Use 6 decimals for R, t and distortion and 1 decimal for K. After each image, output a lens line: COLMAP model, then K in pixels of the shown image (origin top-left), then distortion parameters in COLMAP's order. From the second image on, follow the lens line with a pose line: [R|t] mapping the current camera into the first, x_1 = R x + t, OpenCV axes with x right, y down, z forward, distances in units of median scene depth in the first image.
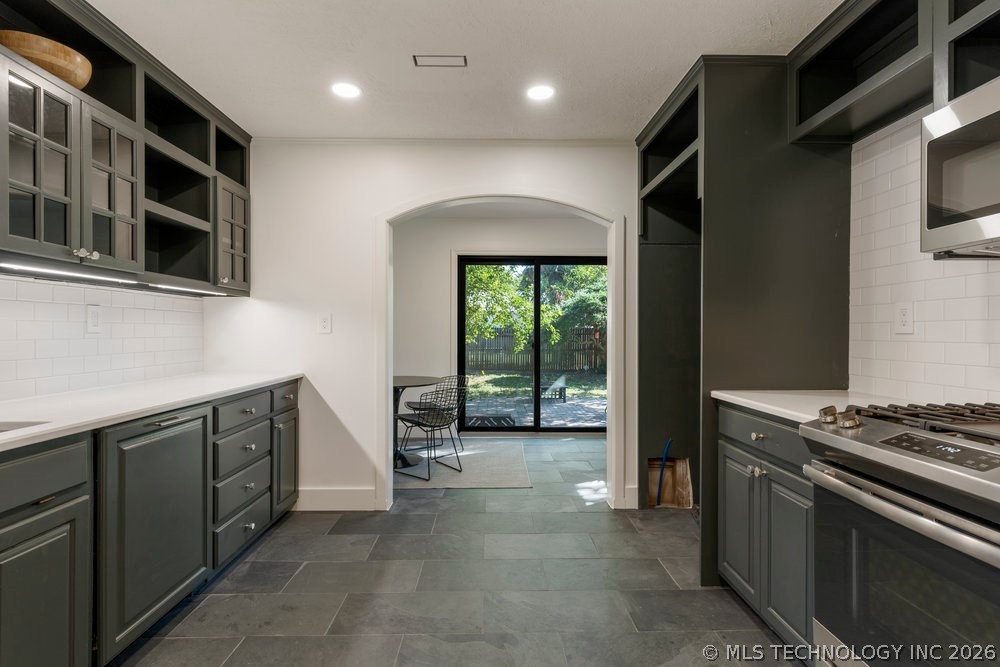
lens RADIAL K [[482.6, 0, 495.1], [0, 482.6, 327.4], [0, 0, 1]] dist [0.002178, 0.000753]
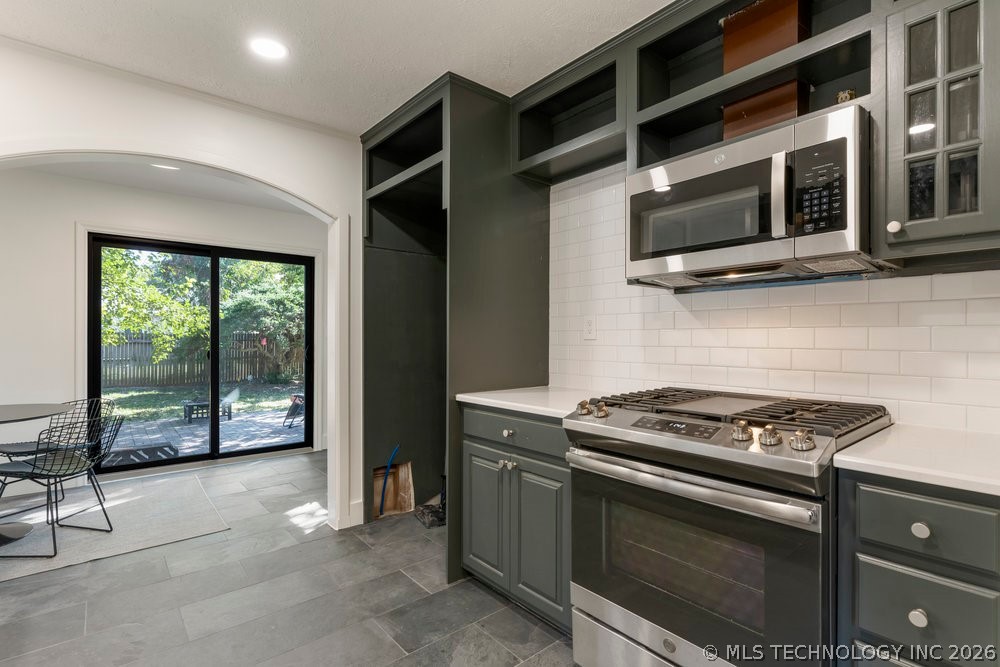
lens RADIAL K [[482.6, 0, 498.8], [0, 482.6, 334.1], [0, 0, 1]] dist [0.002178, 0.000753]
pose [[0.774783, 0.005645, 0.632202, -0.119060], [-0.006571, 0.999978, -0.000875, 0.000634], [-0.632193, -0.003476, 0.774803, 0.108379]]
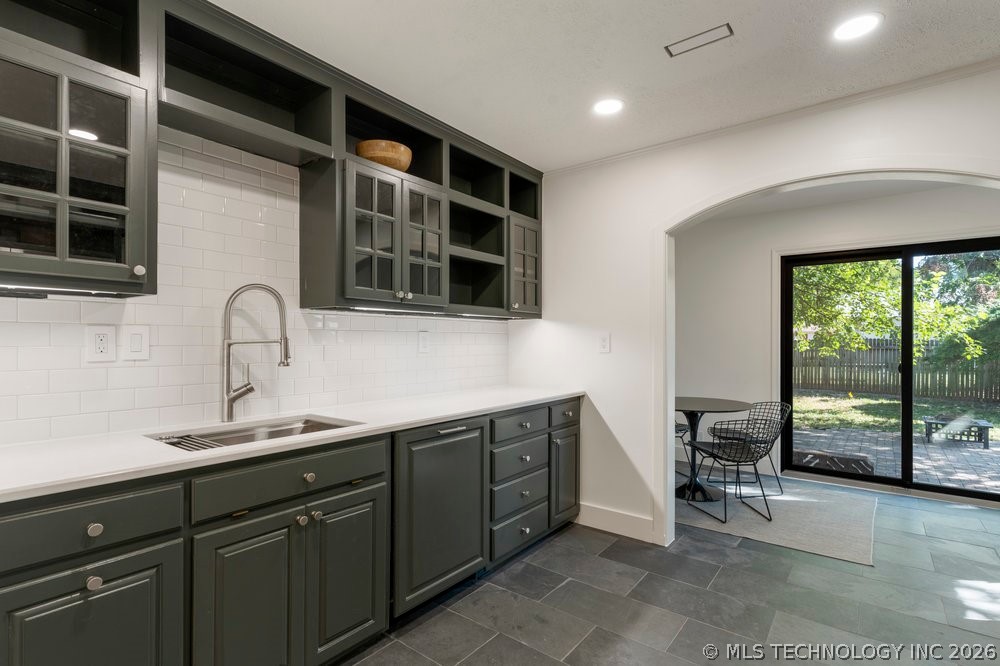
lens RADIAL K [[482.6, 0, 496.6], [0, 482.6, 336.2], [0, 0, 1]] dist [0.002178, 0.000753]
pose [[0.780473, -0.008122, -0.625137, 0.122489], [0.006696, 0.999967, -0.004633, -0.023151], [0.625154, -0.000570, 0.780502, 0.095318]]
